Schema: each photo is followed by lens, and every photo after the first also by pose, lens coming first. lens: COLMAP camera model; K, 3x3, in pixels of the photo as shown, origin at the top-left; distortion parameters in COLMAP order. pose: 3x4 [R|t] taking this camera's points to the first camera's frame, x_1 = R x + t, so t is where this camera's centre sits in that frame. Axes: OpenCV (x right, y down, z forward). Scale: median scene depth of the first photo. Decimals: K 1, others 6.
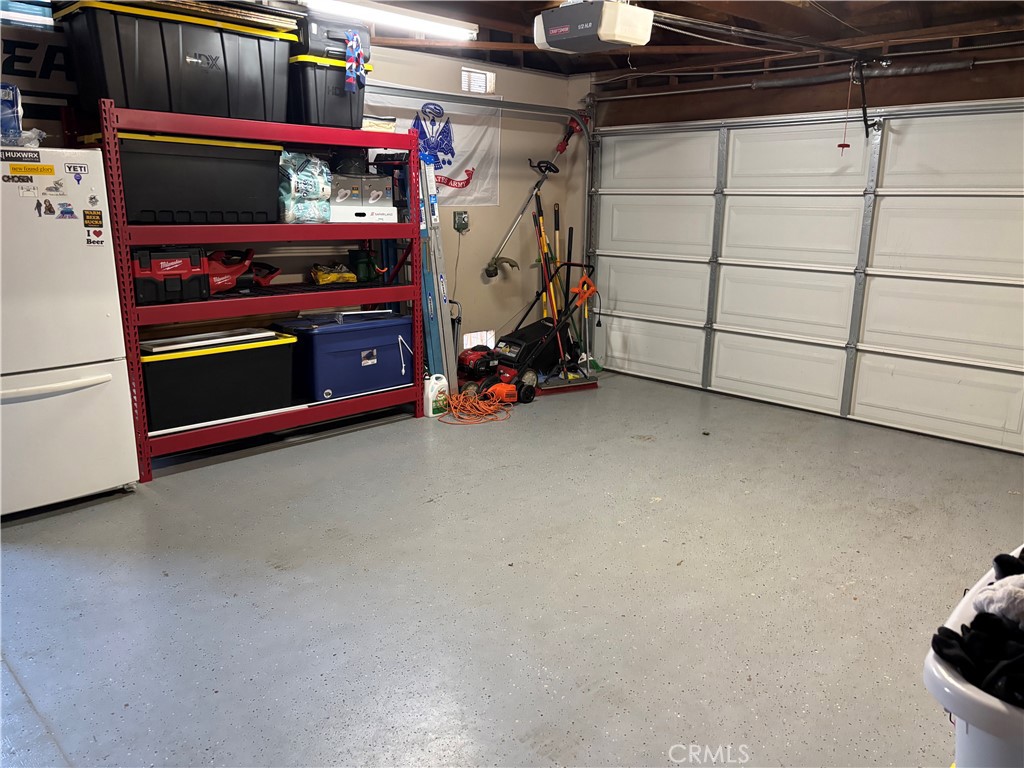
lens RADIAL K [[765.4, 0, 513.3], [0, 765.4, 389.0], [0, 0, 1]] dist [0.010976, 0.001980]
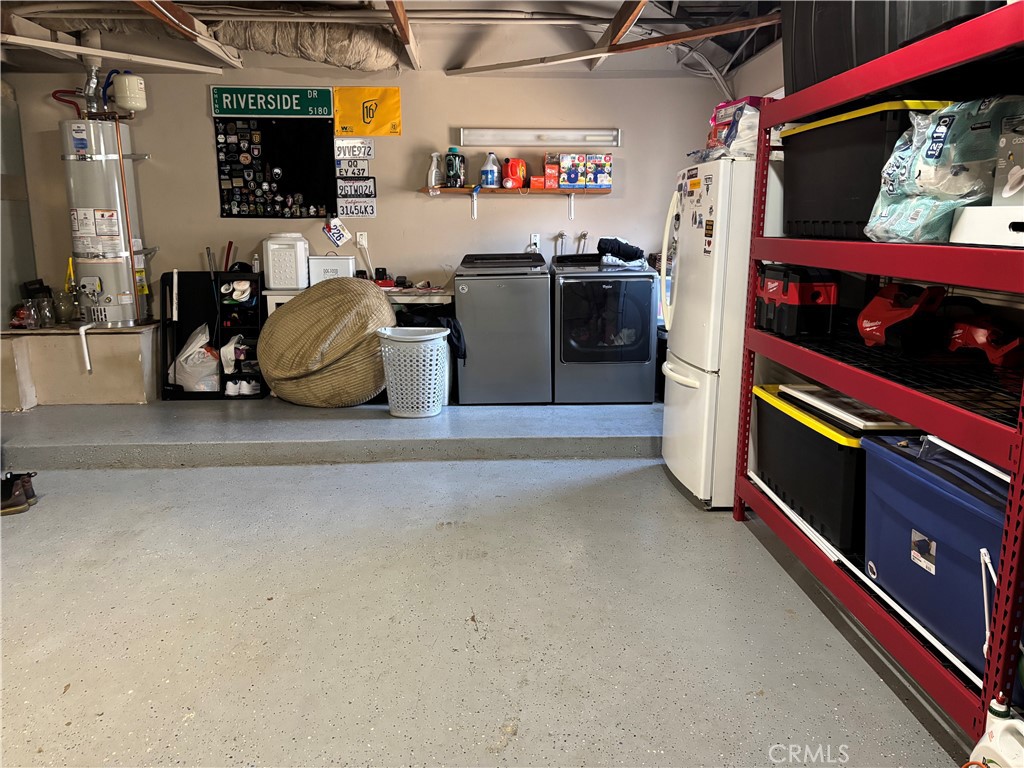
lens RADIAL K [[765.4, 0, 515.1], [0, 765.4, 379.8], [0, 0, 1]] dist [0.010976, 0.001980]
pose [[-0.670326, 0.132366, -0.730166, 0.342751], [-0.187709, 0.921717, 0.339417, -0.294997], [0.717933, 0.364579, -0.593005, 1.319096]]
